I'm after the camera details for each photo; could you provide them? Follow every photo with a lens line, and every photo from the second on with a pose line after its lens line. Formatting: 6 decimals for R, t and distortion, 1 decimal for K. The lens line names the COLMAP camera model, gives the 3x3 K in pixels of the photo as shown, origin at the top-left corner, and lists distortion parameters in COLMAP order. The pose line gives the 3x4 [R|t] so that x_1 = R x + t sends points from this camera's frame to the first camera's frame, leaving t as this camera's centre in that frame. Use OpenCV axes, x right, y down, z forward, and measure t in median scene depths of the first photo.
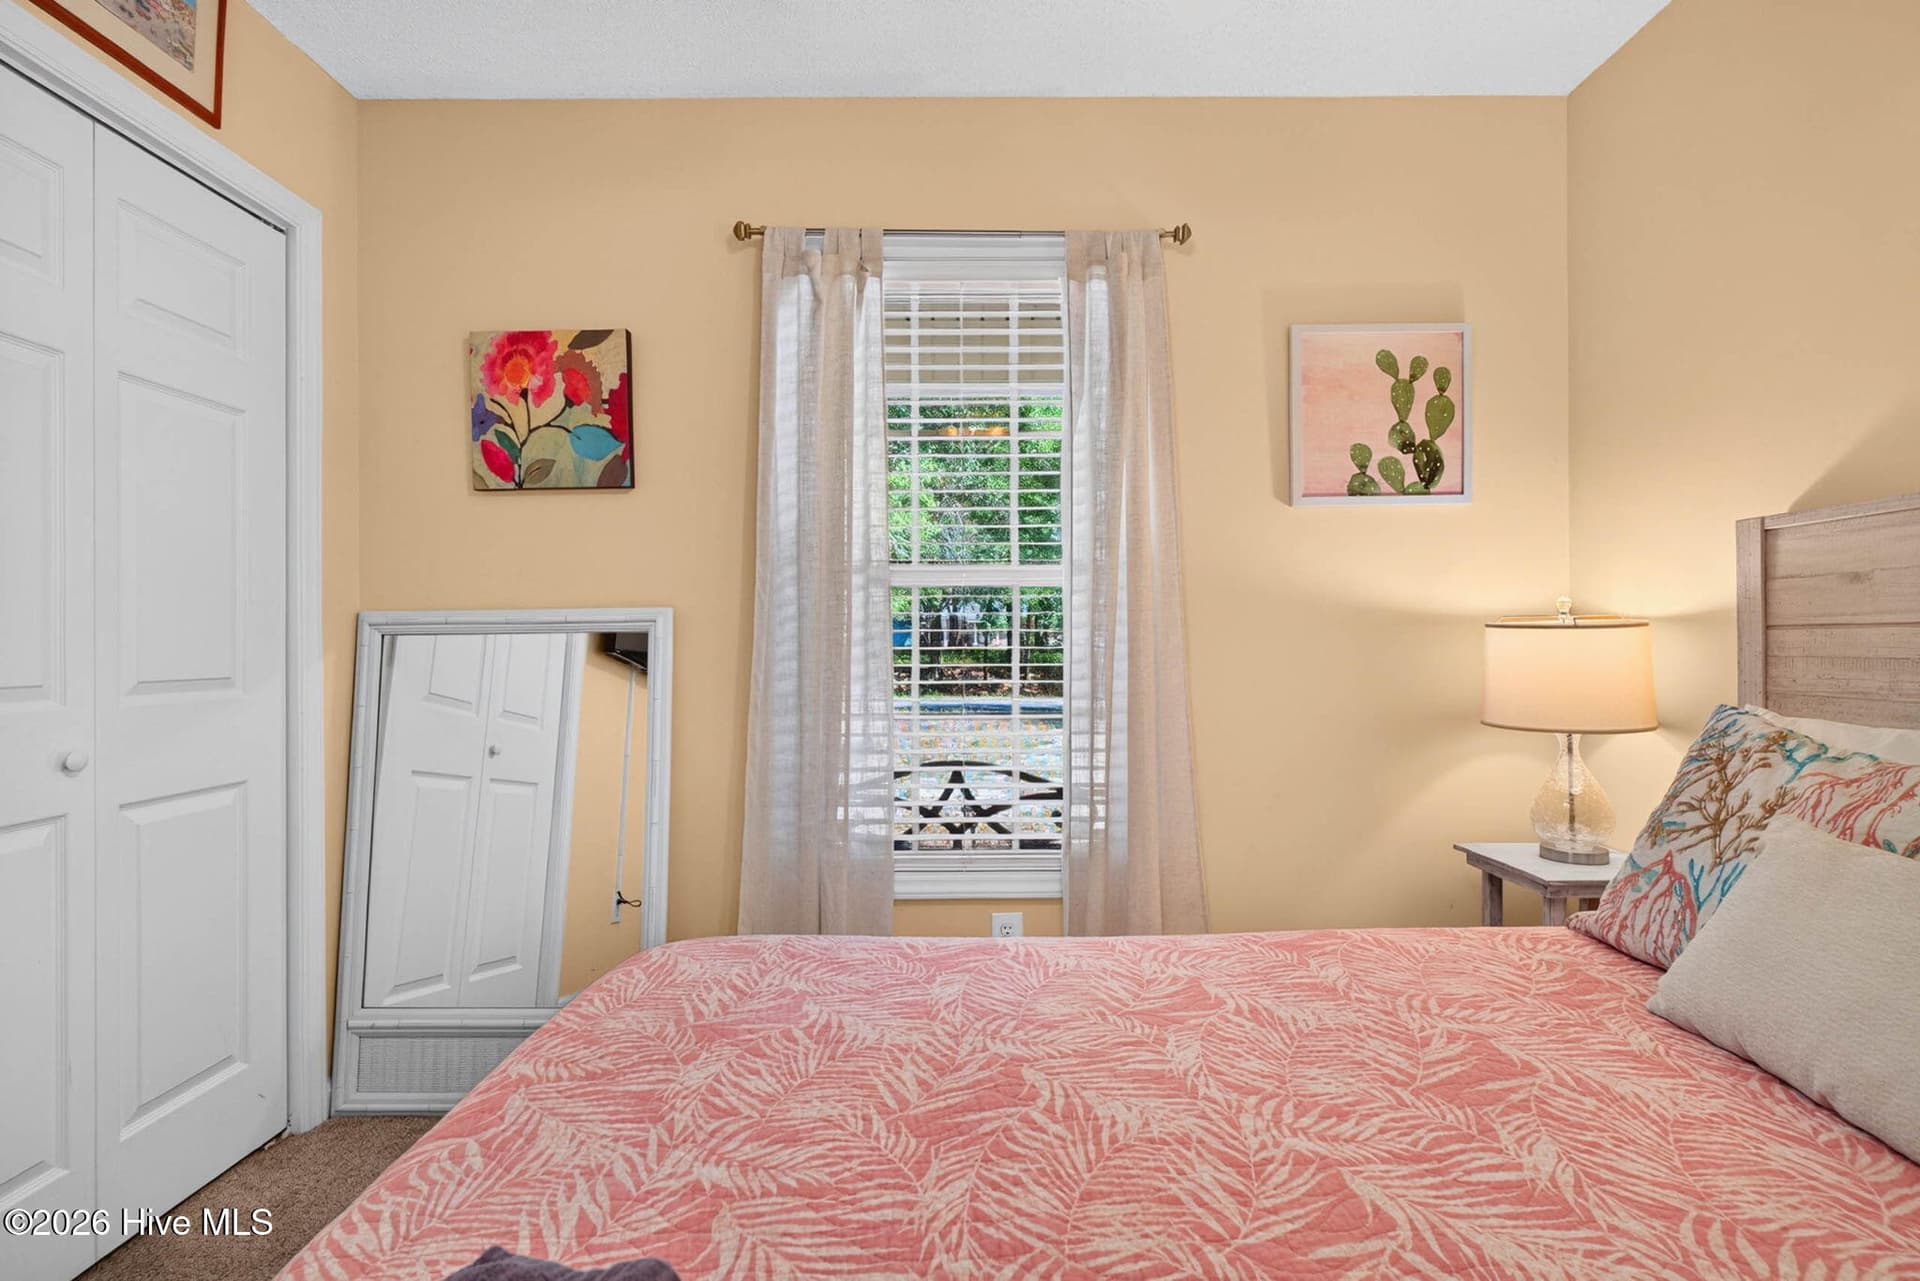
lens RADIAL K [[917.8, 0, 960.0], [0, 917.8, 640.5], [0, 0, 1]] dist [-0.001403, -0.000648]
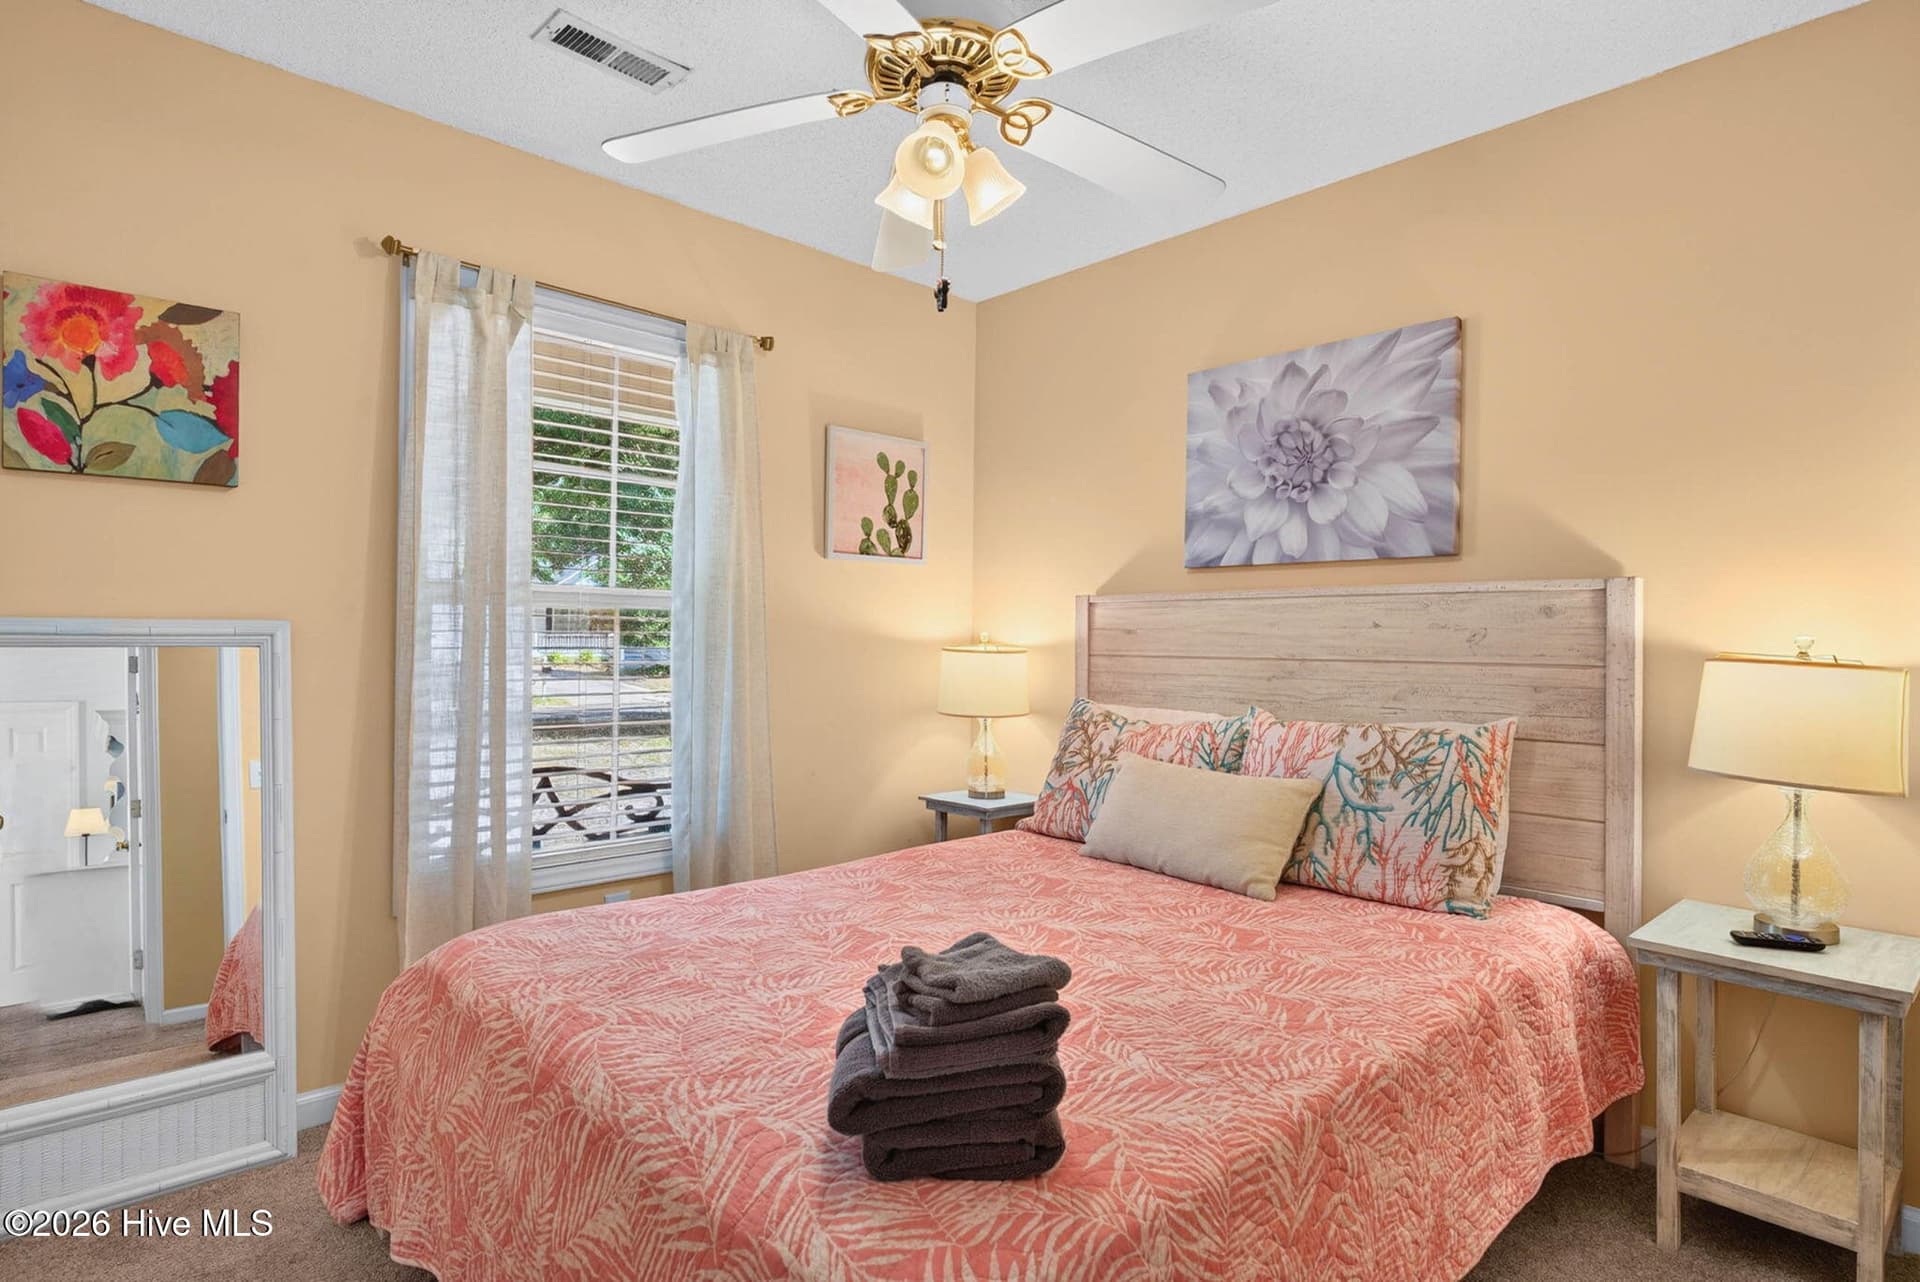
lens RADIAL K [[952.7, 0, 988.4], [0, 952.7, 637.5], [0, 0, 1]] dist [0.002902, -0.000295]
pose [[0.723145, 0.019962, 0.690408, -0.478358], [-0.017745, 0.999789, -0.010320, -0.022129], [-0.690469, -0.004788, 0.723346, -0.200004]]
